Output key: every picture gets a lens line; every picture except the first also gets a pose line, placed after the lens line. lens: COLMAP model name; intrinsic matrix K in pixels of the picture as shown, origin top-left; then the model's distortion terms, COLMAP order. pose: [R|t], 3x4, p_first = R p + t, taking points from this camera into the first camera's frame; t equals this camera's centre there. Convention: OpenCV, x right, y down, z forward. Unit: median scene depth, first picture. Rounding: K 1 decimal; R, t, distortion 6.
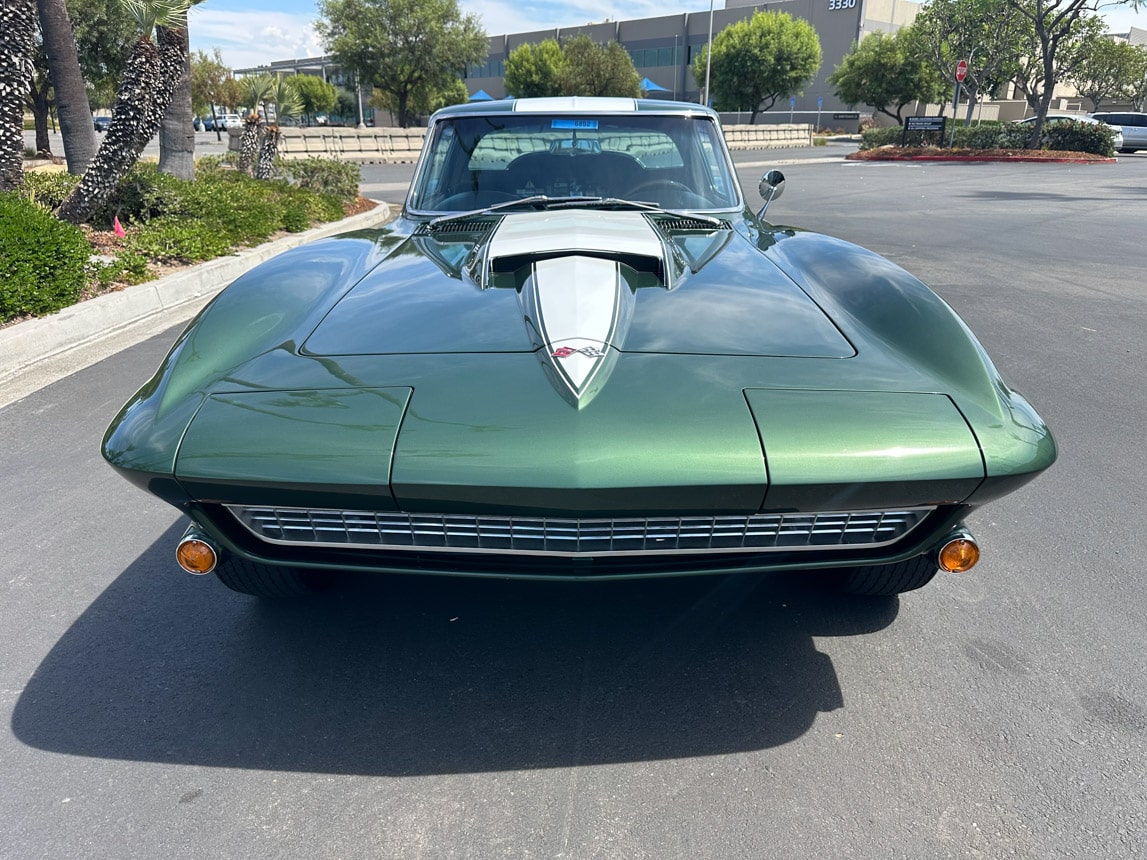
lens RADIAL K [[815.3, 0, 568.7], [0, 815.3, 429.5], [0, 0, 1]] dist [-0.003750, -0.004341]
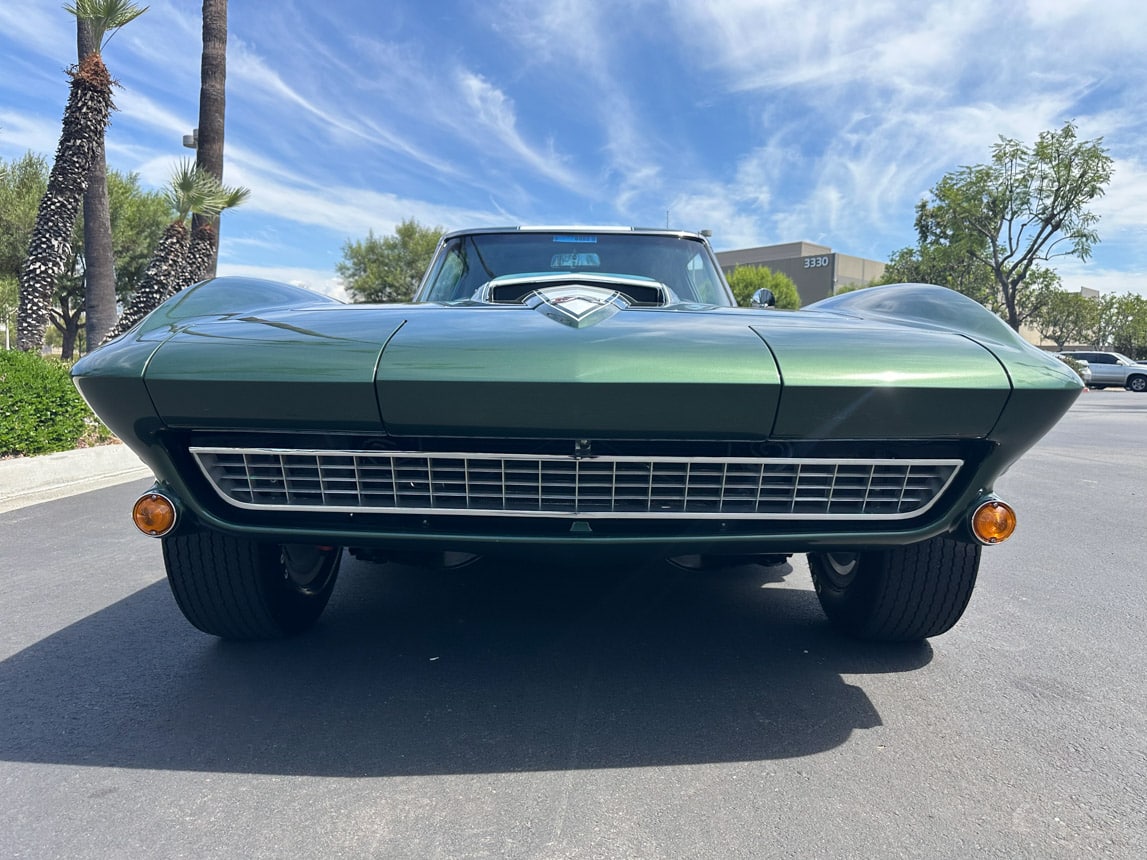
lens RADIAL K [[817.3, 0, 573.5], [0, 817.3, 430.0], [0, 0, 1]] dist [-0.001560, -0.007204]
pose [[0.999900, 0.011867, 0.007684, 0.000130], [-0.009248, 0.960151, -0.279329, 0.100280], [-0.010693, 0.279230, 0.960165, 0.031103]]
